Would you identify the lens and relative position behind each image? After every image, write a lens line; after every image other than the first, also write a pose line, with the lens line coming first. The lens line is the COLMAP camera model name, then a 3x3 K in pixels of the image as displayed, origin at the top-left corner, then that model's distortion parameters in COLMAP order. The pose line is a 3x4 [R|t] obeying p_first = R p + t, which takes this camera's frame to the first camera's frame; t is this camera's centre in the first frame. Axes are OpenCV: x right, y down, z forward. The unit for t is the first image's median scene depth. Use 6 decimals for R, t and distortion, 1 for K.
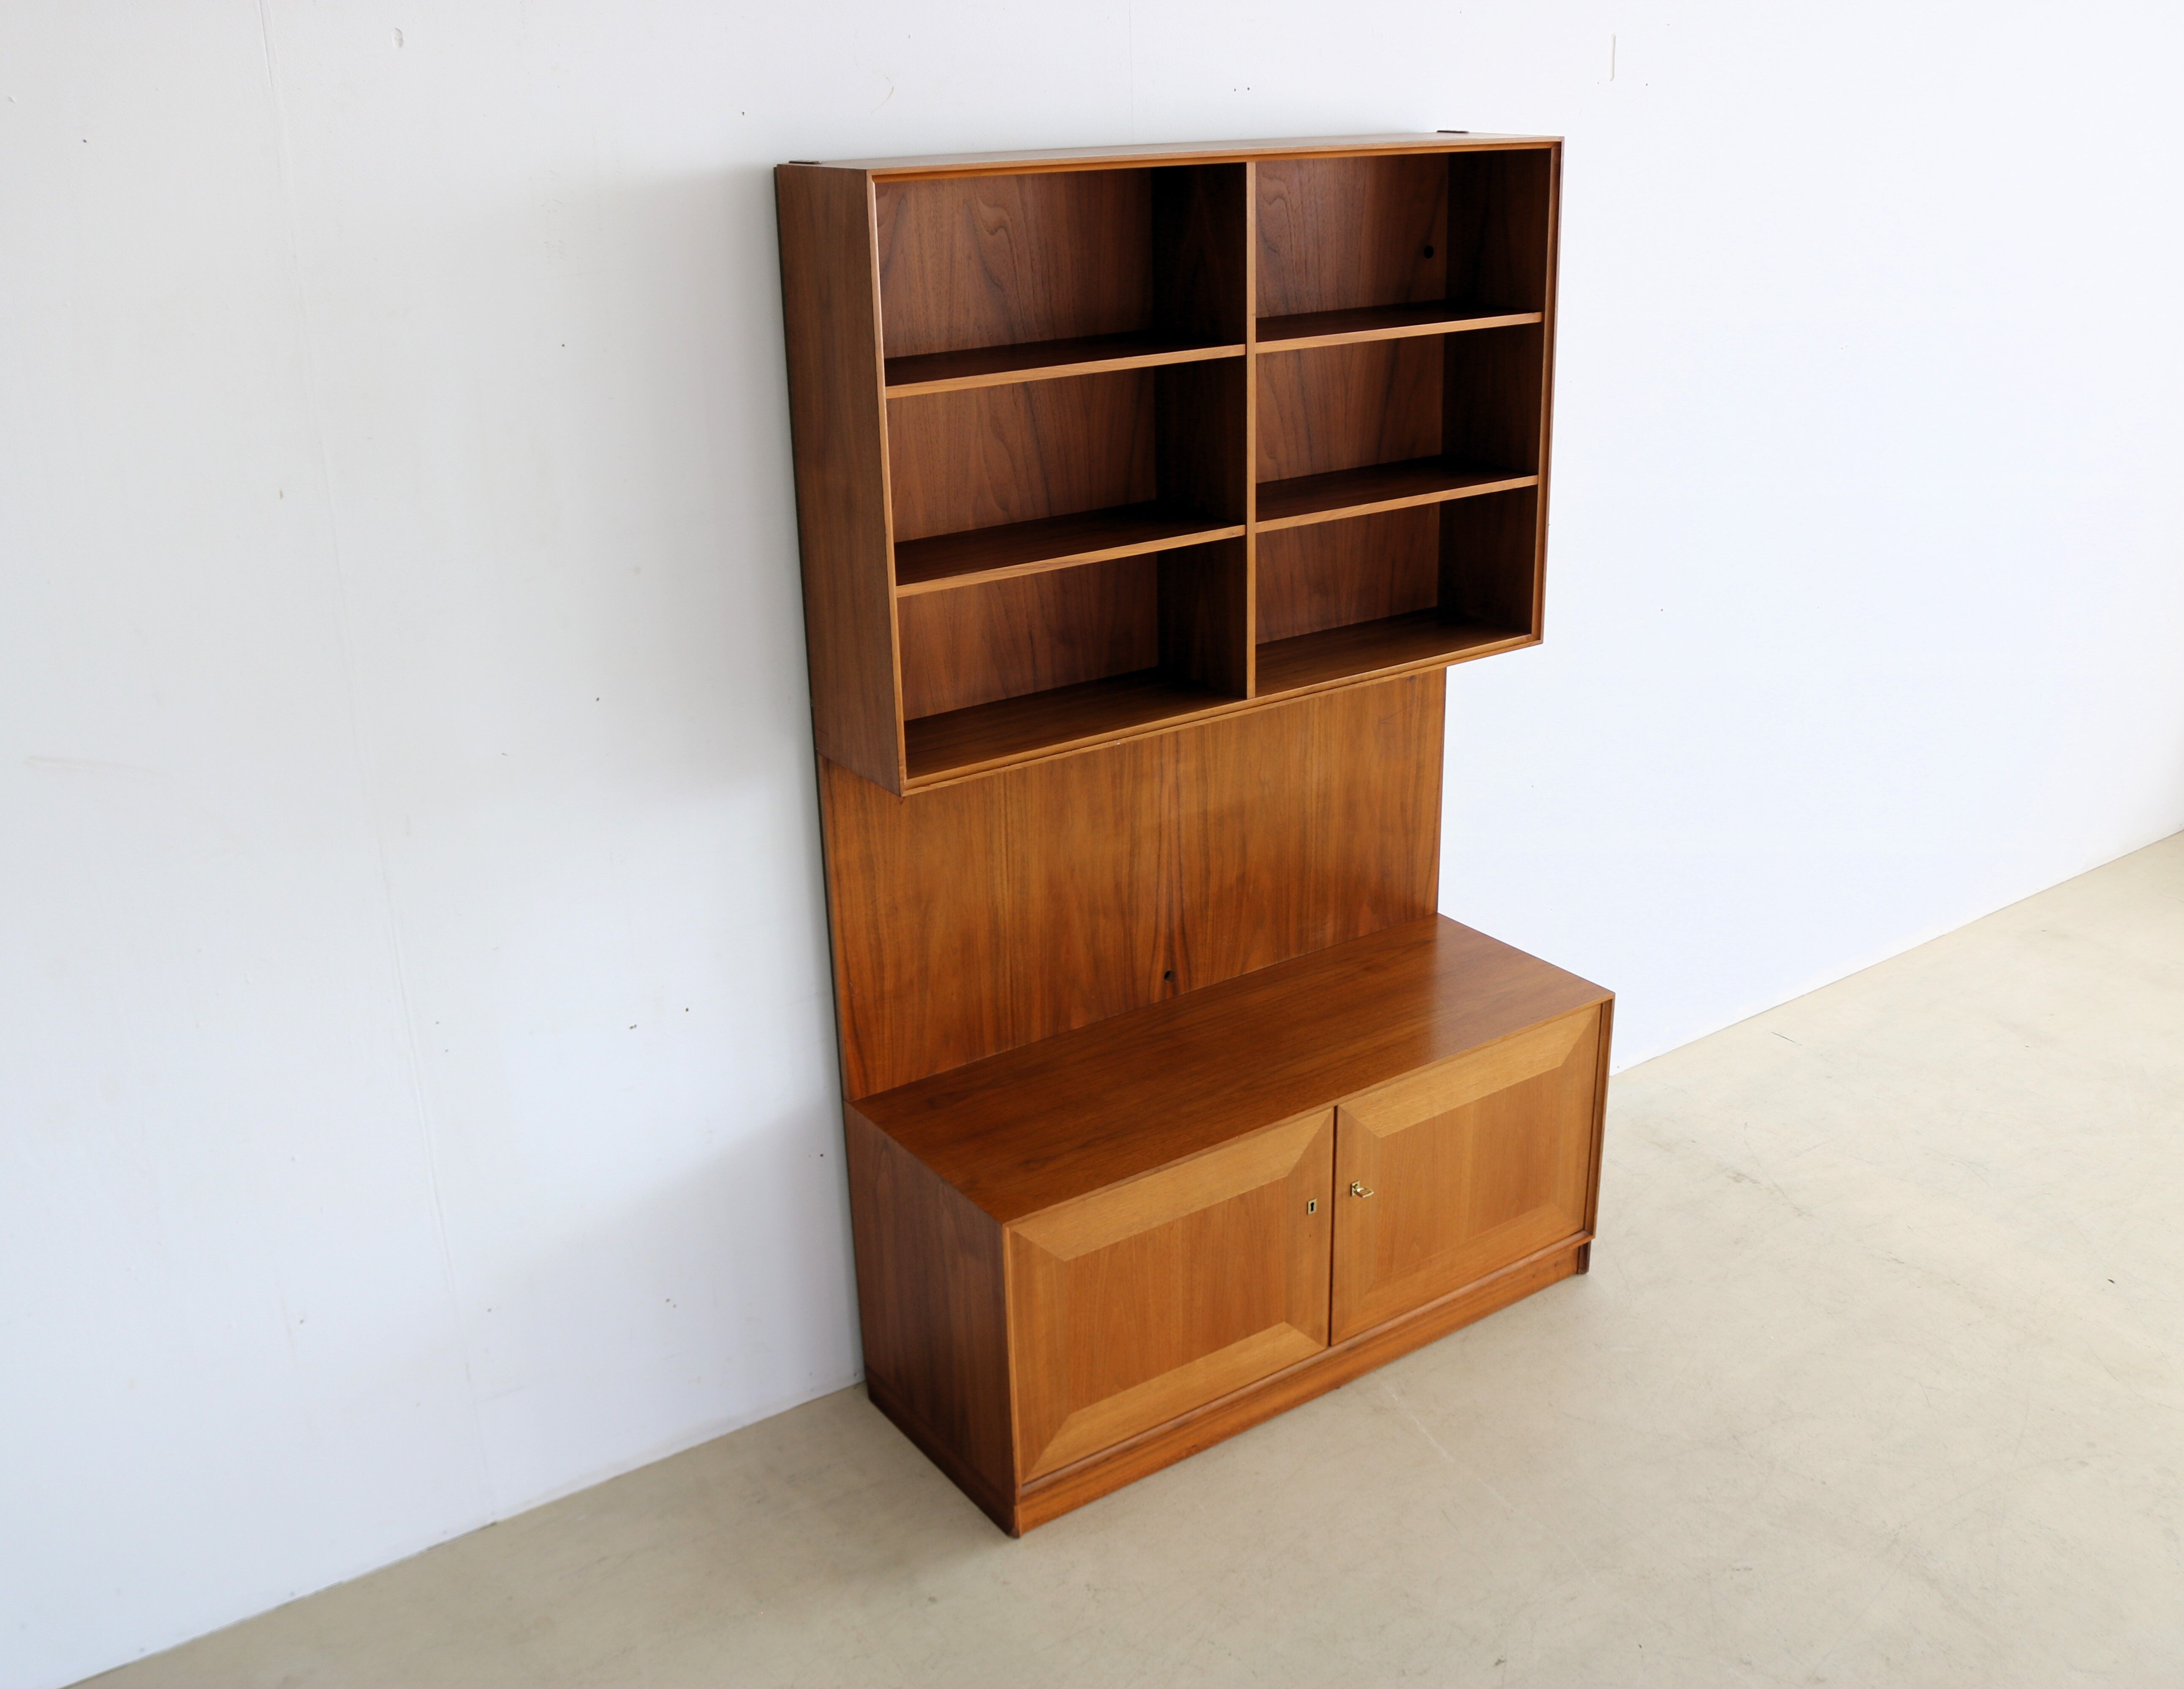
lens RADIAL K [[2083.8, 0, 1150.6], [0, 2083.8, 851.8], [0, 0, 1]] dist [-0.164518, 0.150481]
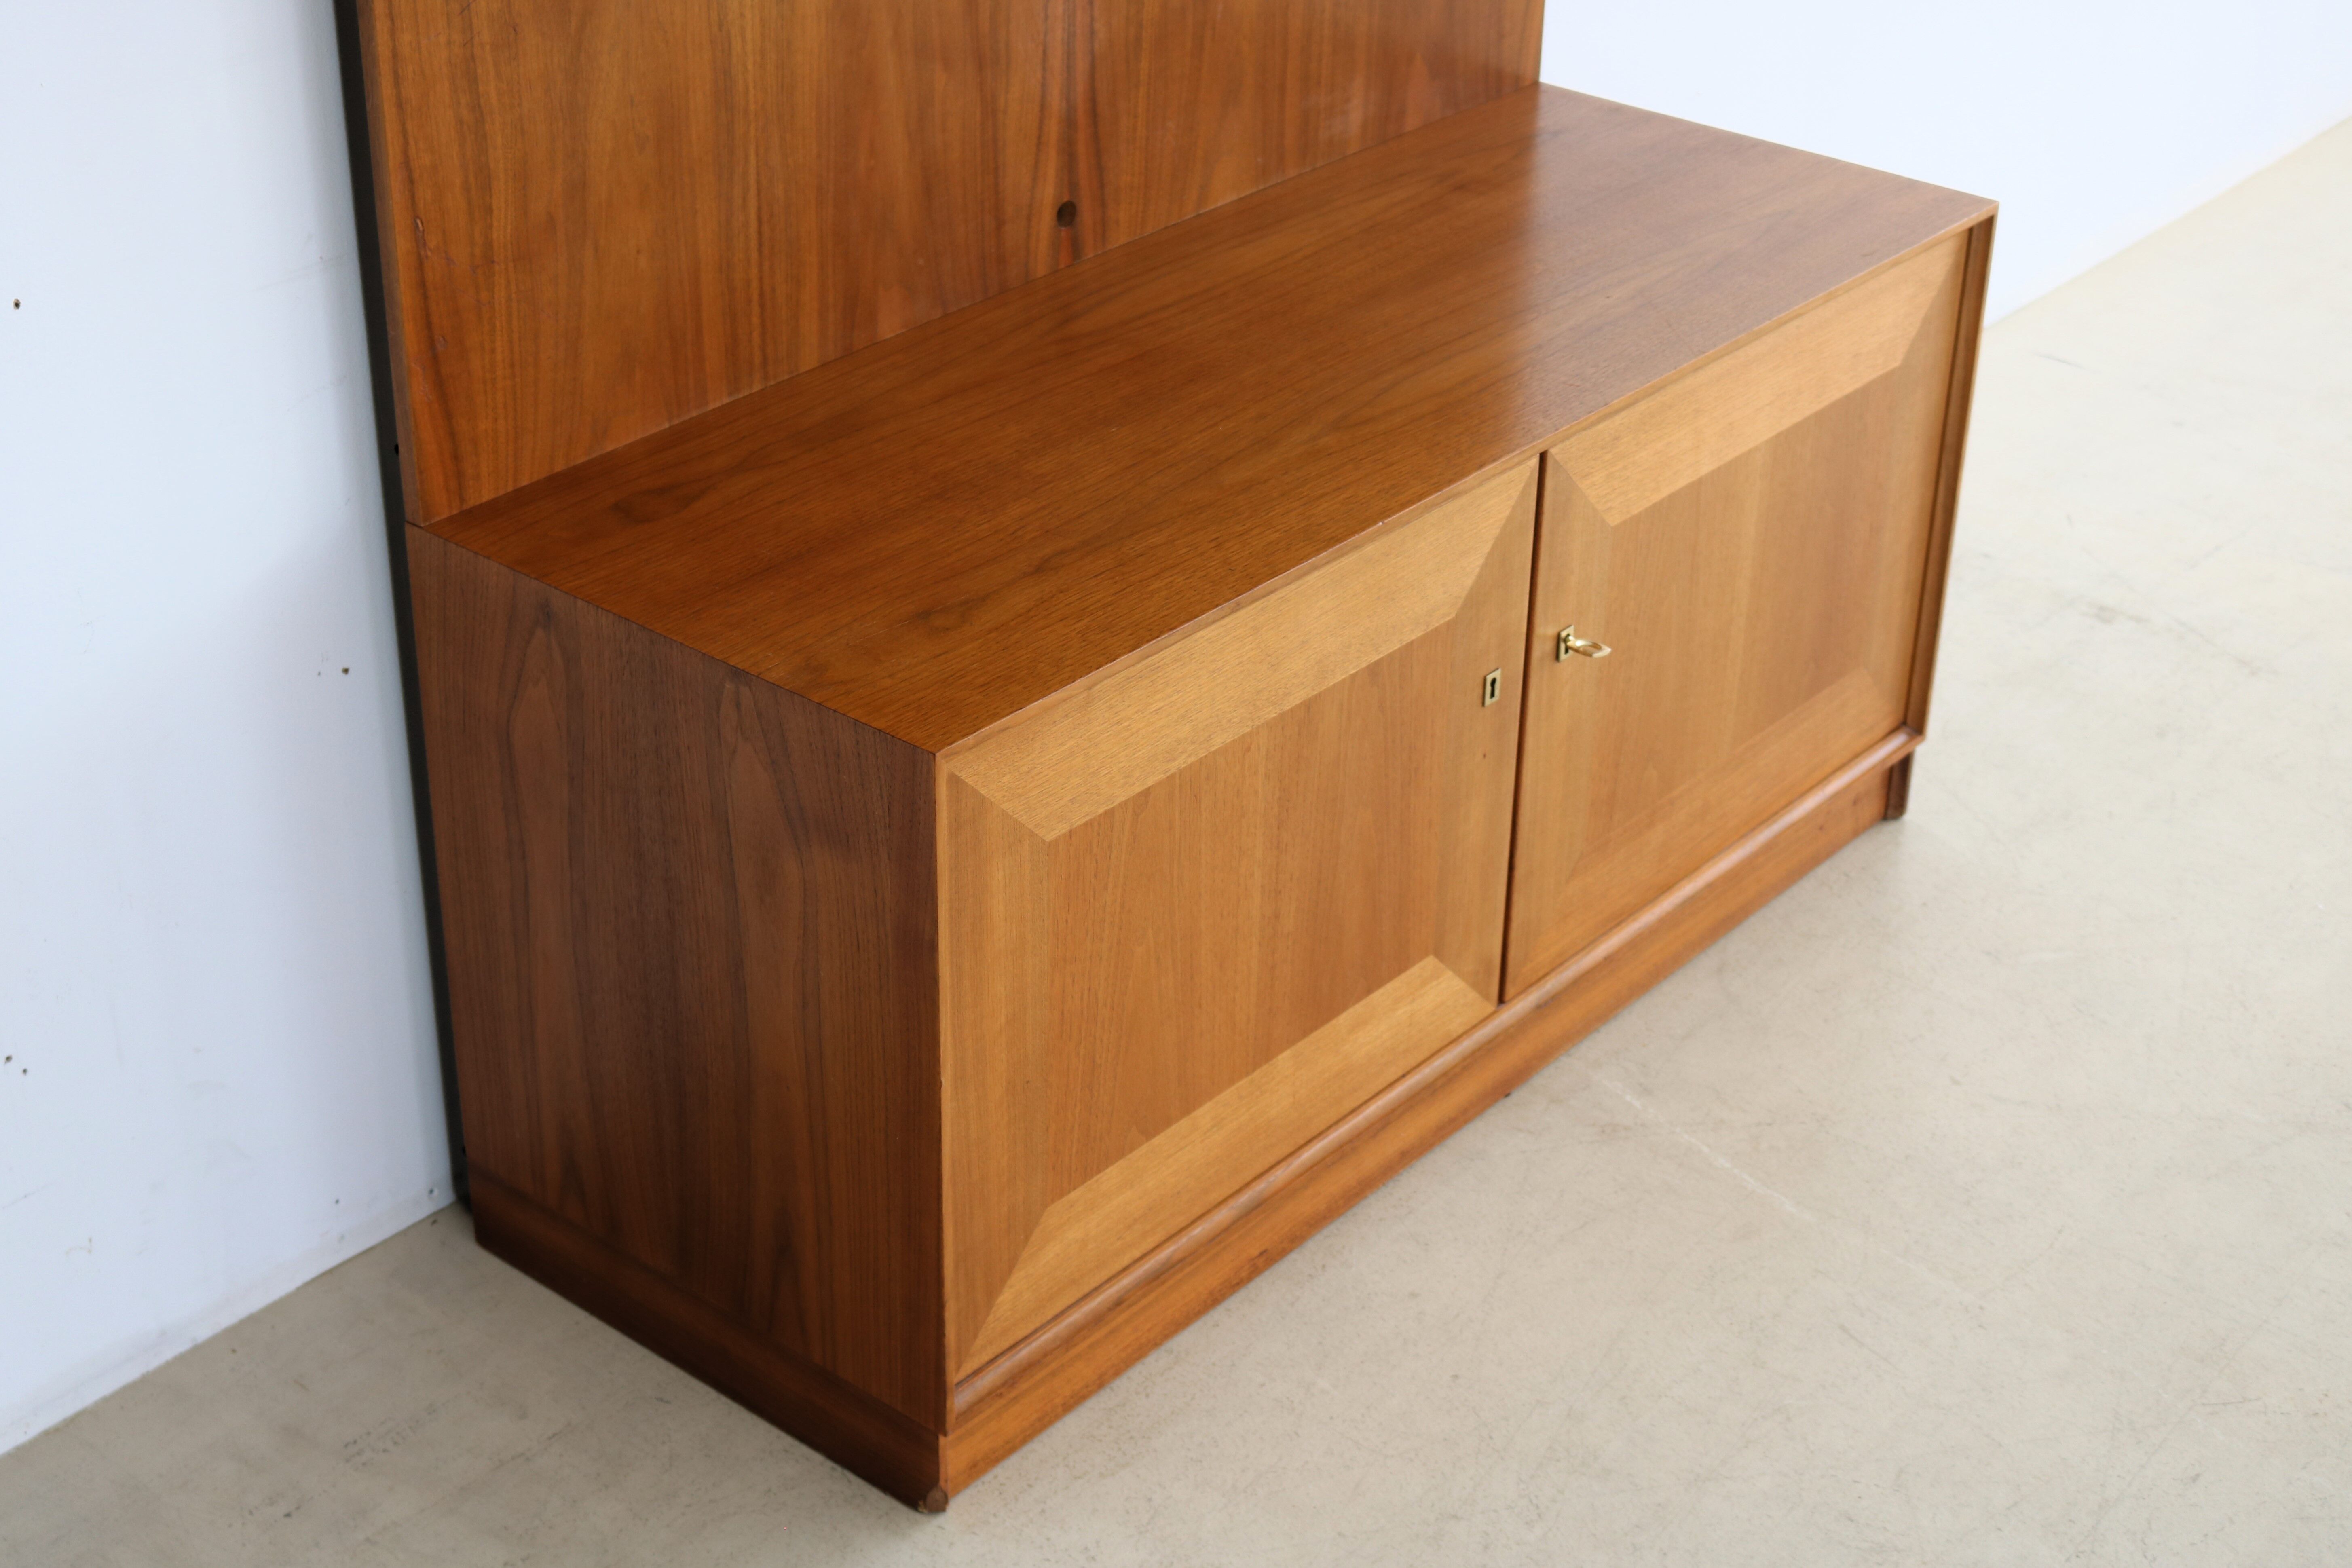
lens RADIAL K [[3482.9, 0, 1128.8], [0, 3482.9, 787.0], [0, 0, 1]] dist [-0.055957, -0.030147]
pose [[0.971501, -0.092055, 0.218430, -0.158113], [0.060947, 0.987536, 0.145113, 0.077664], [-0.229066, -0.127665, 0.965003, 0.290033]]
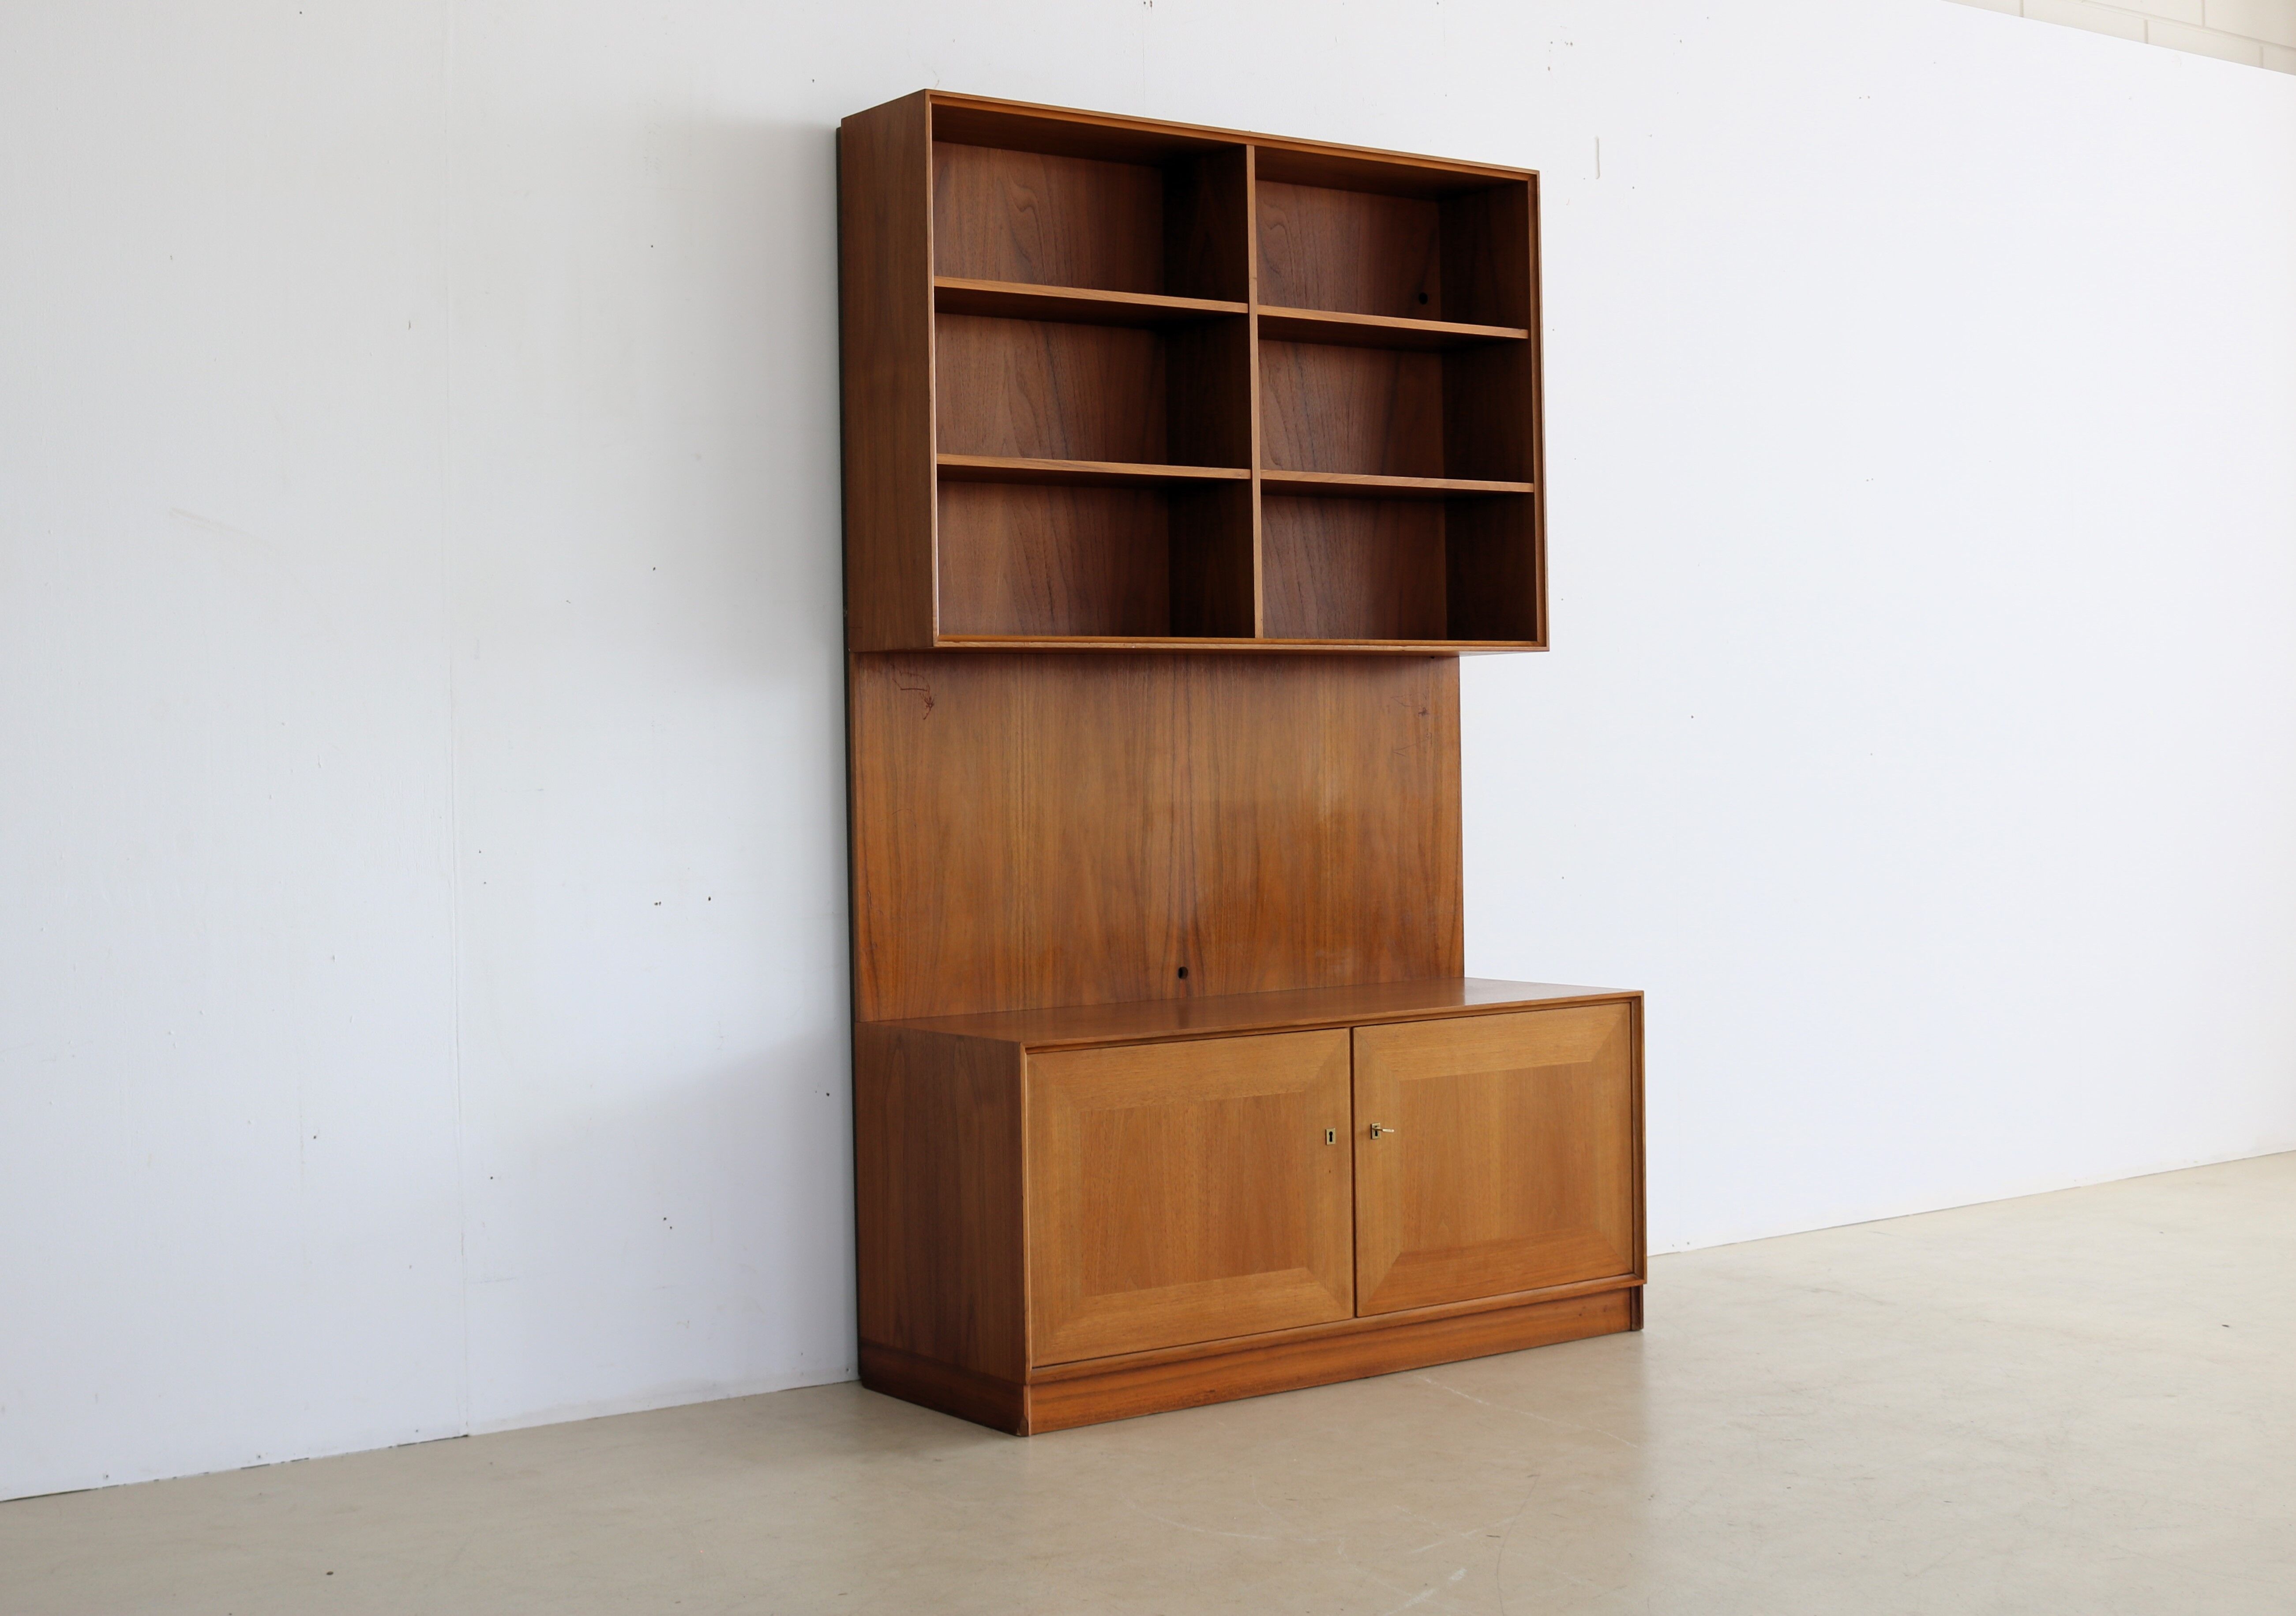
lens RADIAL K [[3006.3, 0, 1147.7], [0, 3006.3, 758.8], [0, 0, 1]] dist [-0.098443, 0.032378]
pose [[0.999998, -0.002114, -0.000525, -0.006824], [0.001782, 0.932677, -0.360709, 0.502144], [0.001252, 0.360707, 0.932678, -0.371123]]
